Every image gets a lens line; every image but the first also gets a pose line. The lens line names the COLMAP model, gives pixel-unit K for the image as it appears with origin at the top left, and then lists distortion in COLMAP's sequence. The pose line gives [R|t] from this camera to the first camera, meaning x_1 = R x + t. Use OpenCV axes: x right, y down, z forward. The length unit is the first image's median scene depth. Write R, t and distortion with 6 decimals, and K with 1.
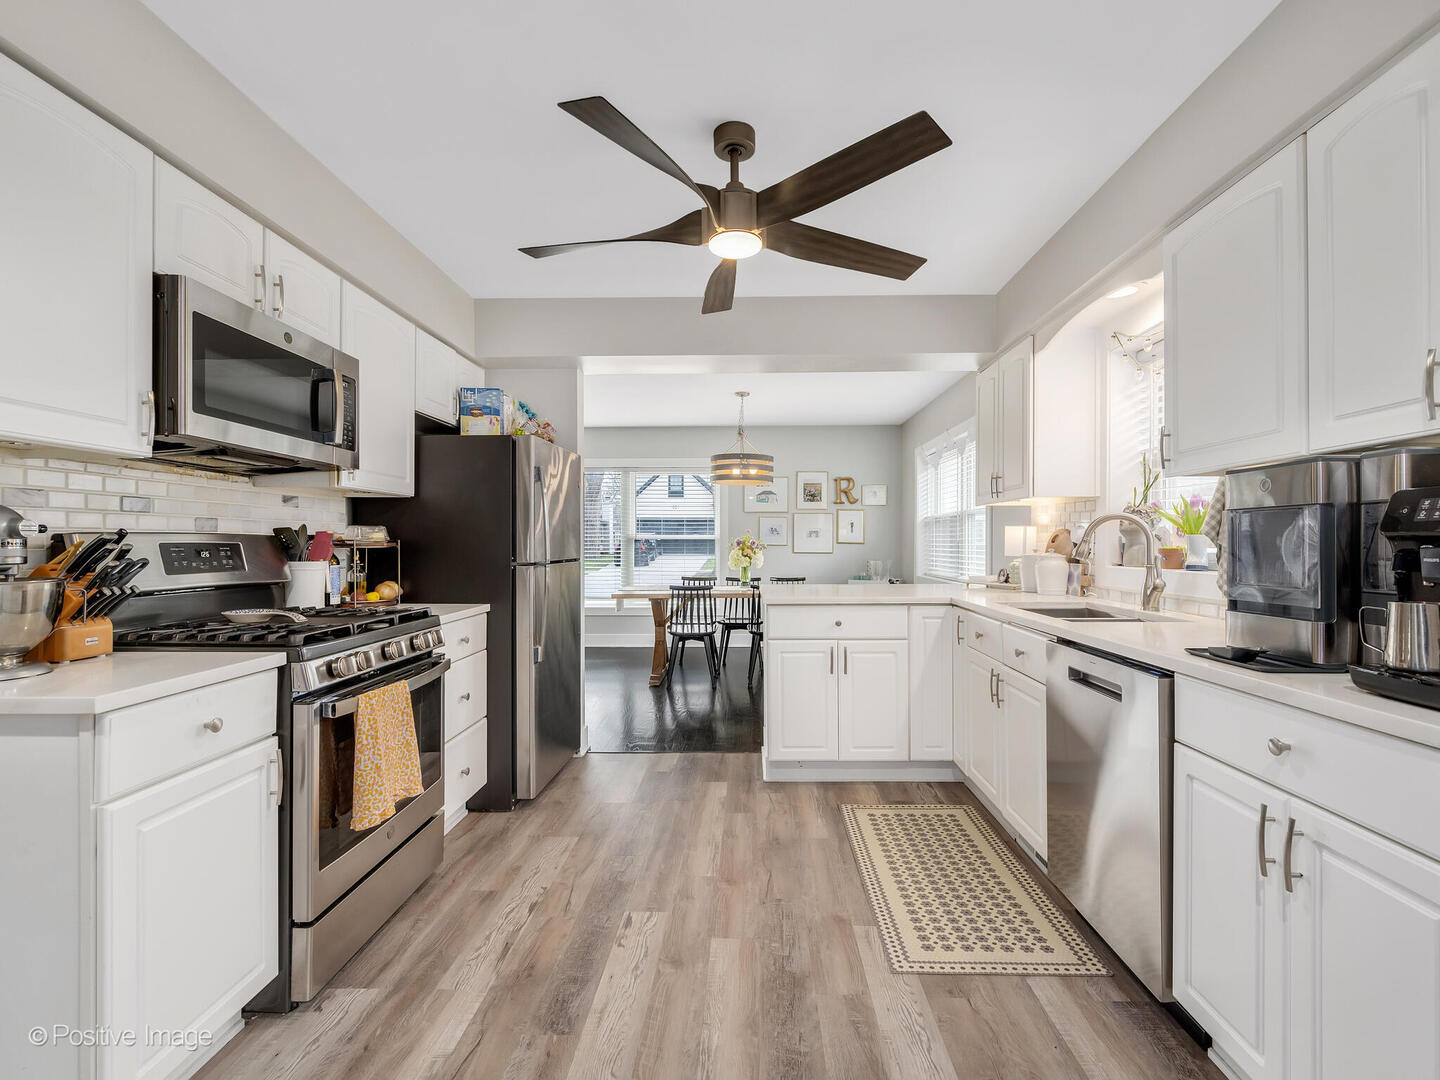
lens RADIAL K [[668.2, 0, 737.4], [0, 668.2, 541.0], [0, 0, 1]] dist [0.000816, 0.000081]
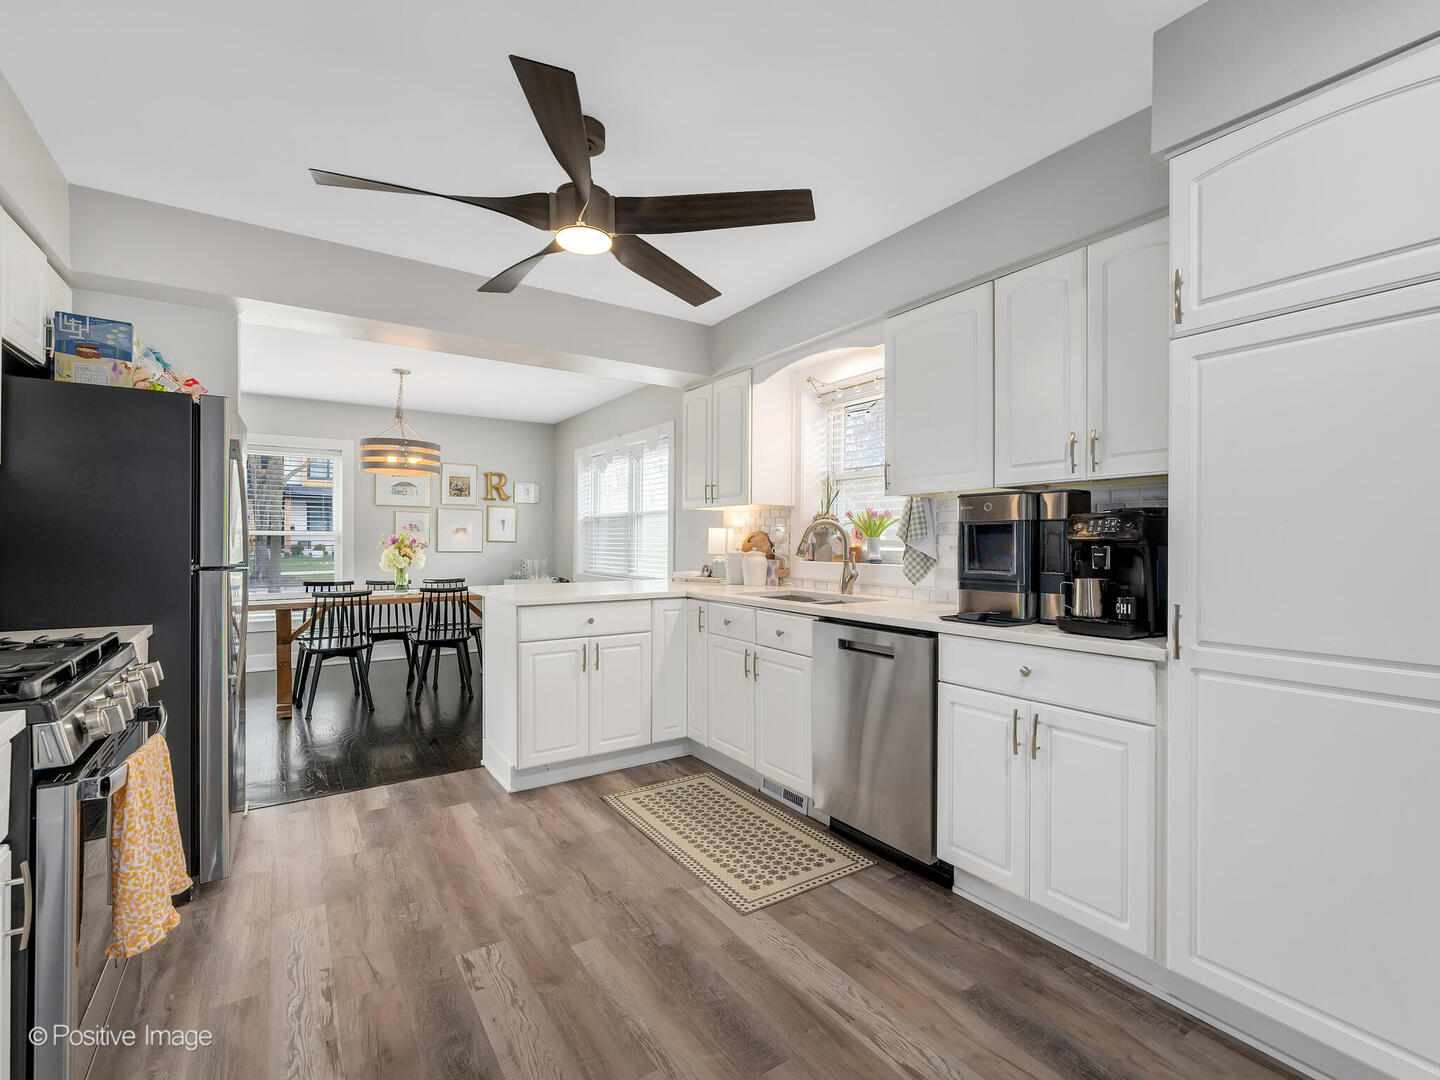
lens RADIAL K [[666.1, 0, 749.5], [0, 666.1, 539.9], [0, 0, 1]] dist [0.001371, -0.000086]
pose [[0.808308, 0.006052, 0.588728, -0.311273], [-0.006473, 0.999978, -0.001393, -0.000121], [-0.588724, -0.002685, 0.808330, 0.046197]]
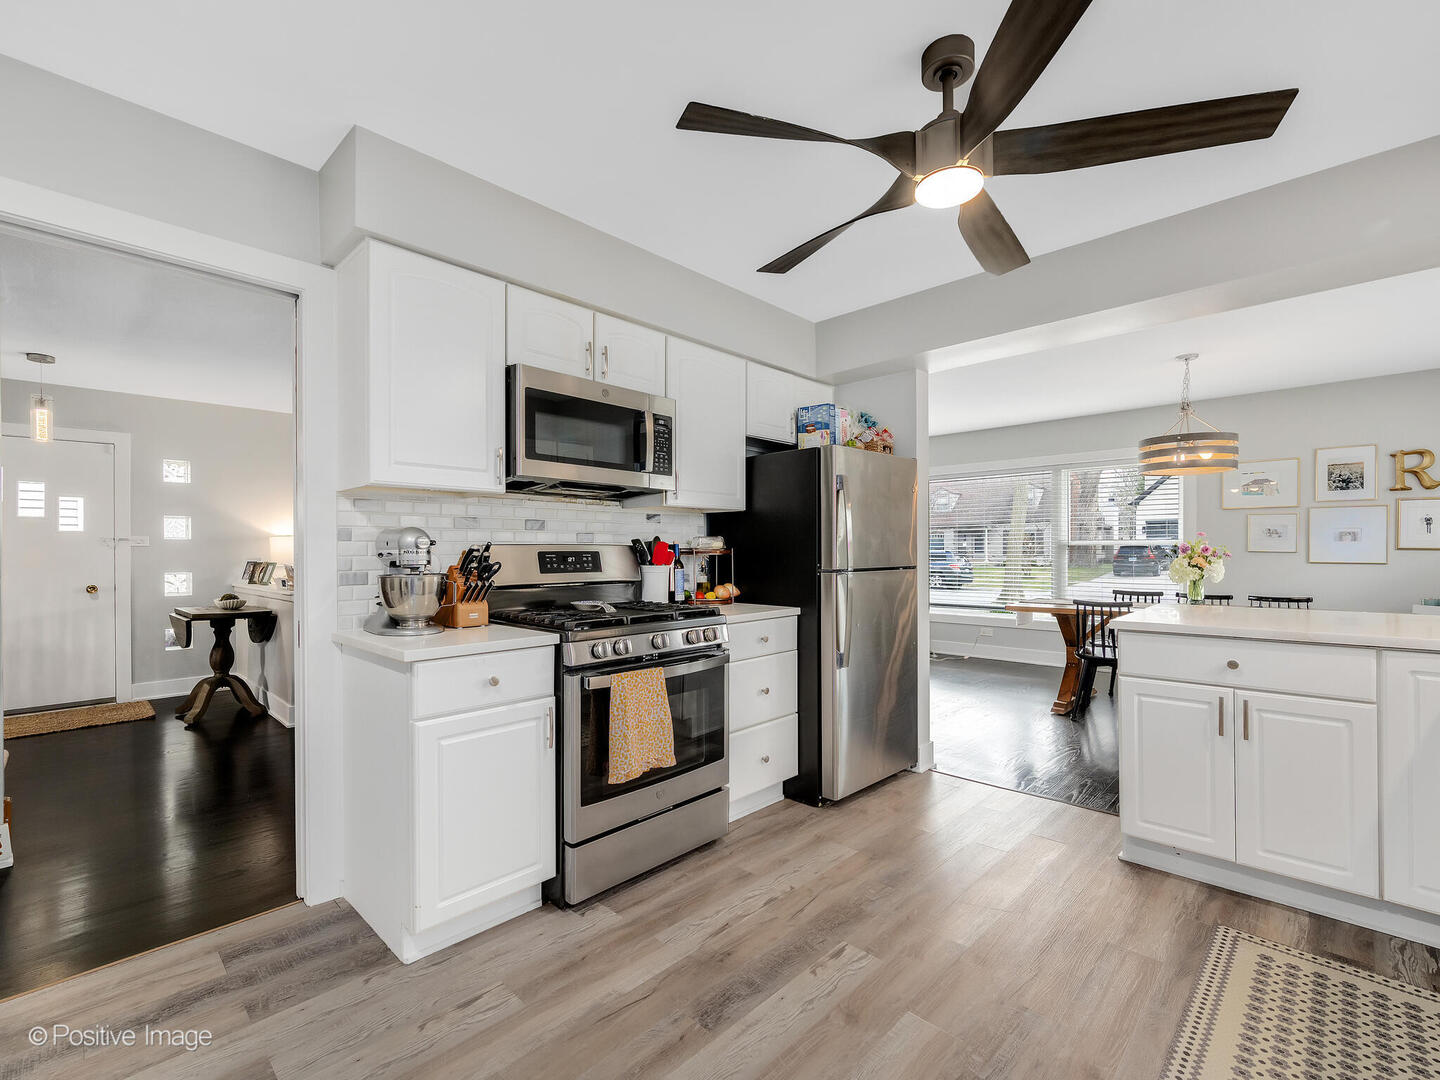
lens RADIAL K [[646.1, 0, 718.8], [0, 646.1, 551.5], [0, 0, 1]] dist [-0.000473, 0.000408]
pose [[0.733093, -0.000919, -0.680127, 0.267104], [0.004502, 0.999984, 0.003501, 0.000435], [0.680113, -0.005628, 0.733086, 0.178220]]
